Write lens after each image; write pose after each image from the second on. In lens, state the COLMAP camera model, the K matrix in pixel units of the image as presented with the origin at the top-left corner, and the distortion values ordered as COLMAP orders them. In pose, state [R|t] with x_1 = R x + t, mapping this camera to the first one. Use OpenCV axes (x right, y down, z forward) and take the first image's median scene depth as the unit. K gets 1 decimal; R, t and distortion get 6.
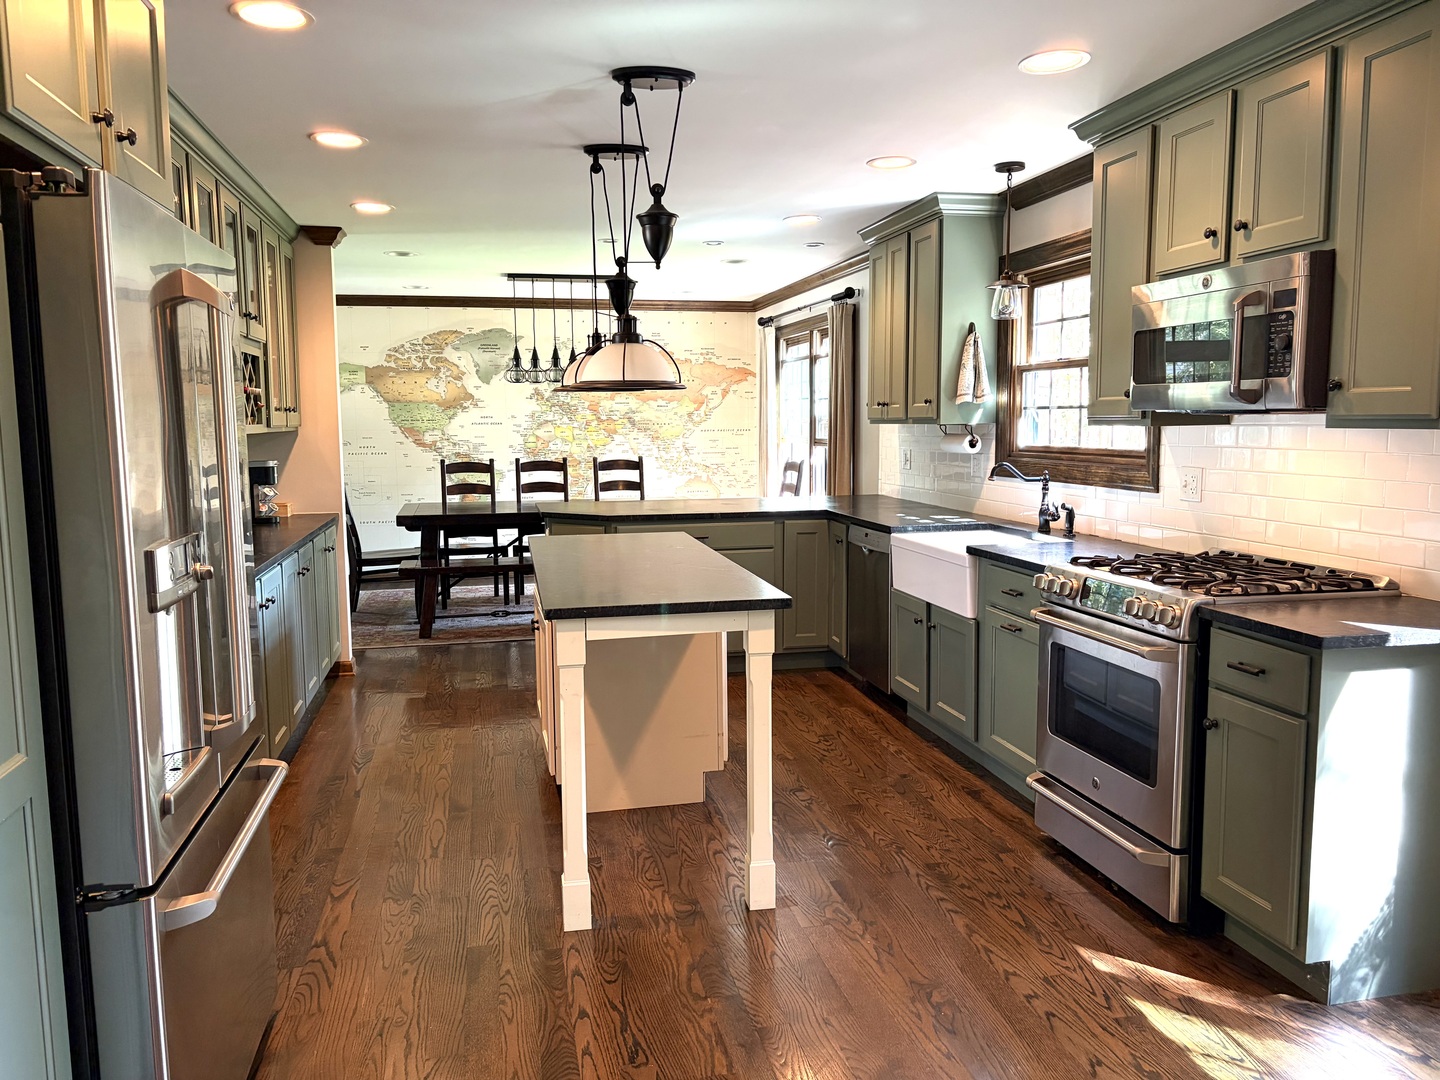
lens RADIAL K [[1086.3, 0, 715.2], [0, 1086.3, 541.9], [0, 0, 1]] dist [0.073770, -0.089729]
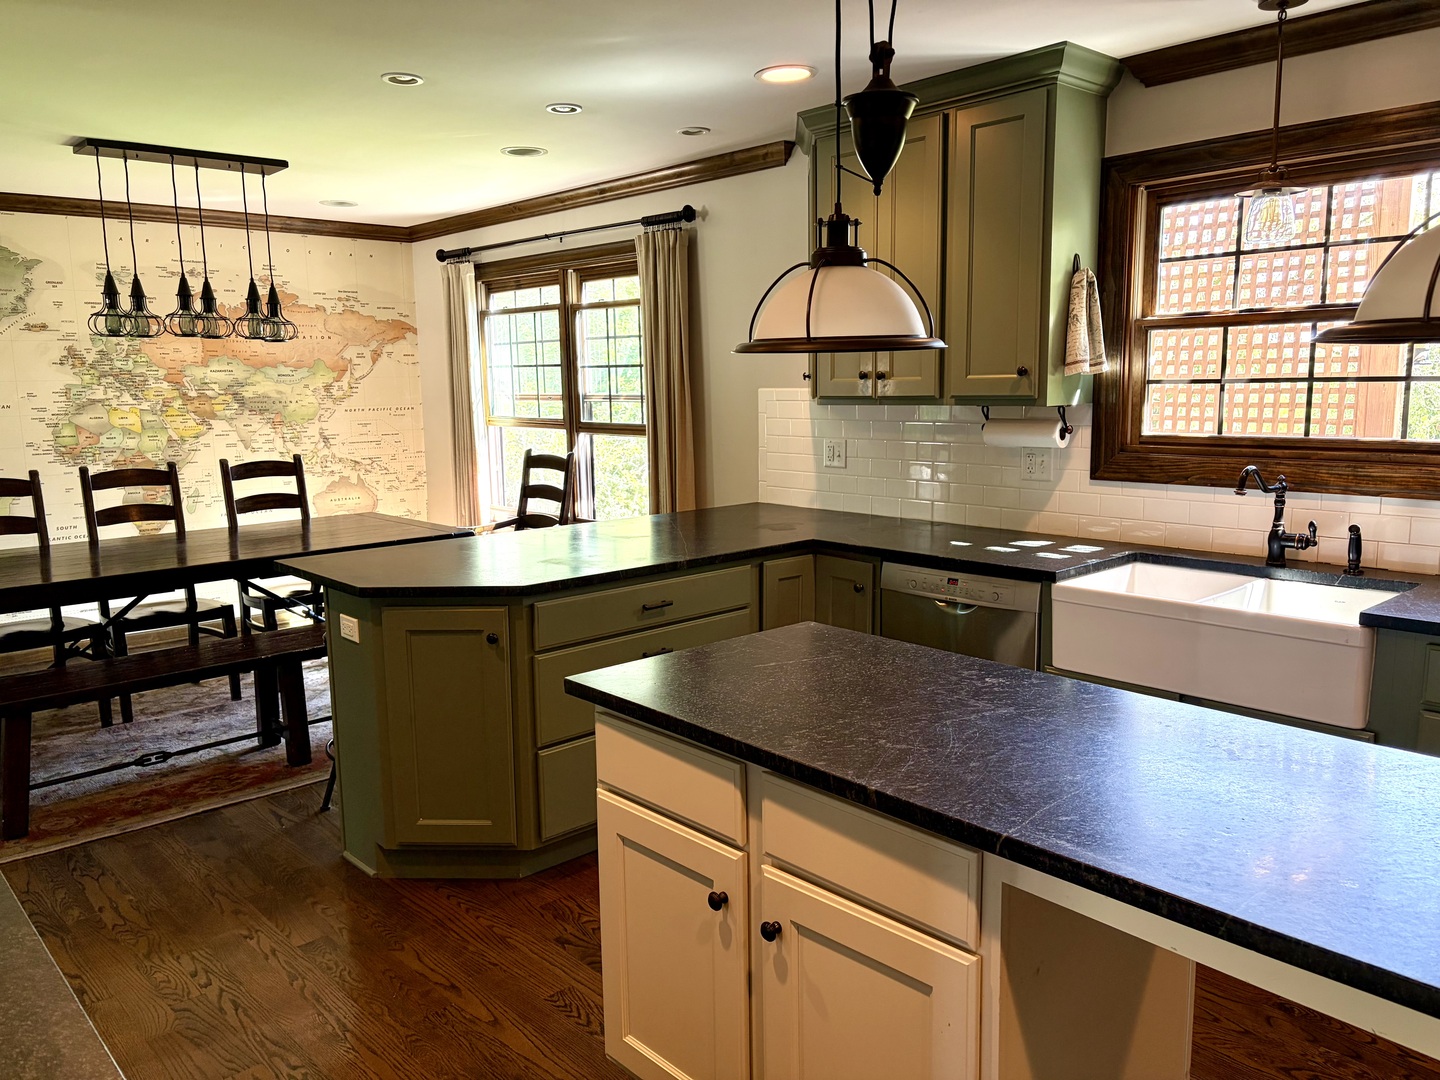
lens RADIAL K [[1086.3, 0, 715.2], [0, 1086.3, 541.9], [0, 0, 1]] dist [0.073770, -0.089729]
pose [[0.864456, -0.081665, 0.496031, -0.172008], [0.065660, 0.996606, 0.049649, -0.040840], [-0.498403, -0.010350, 0.866884, 0.296409]]
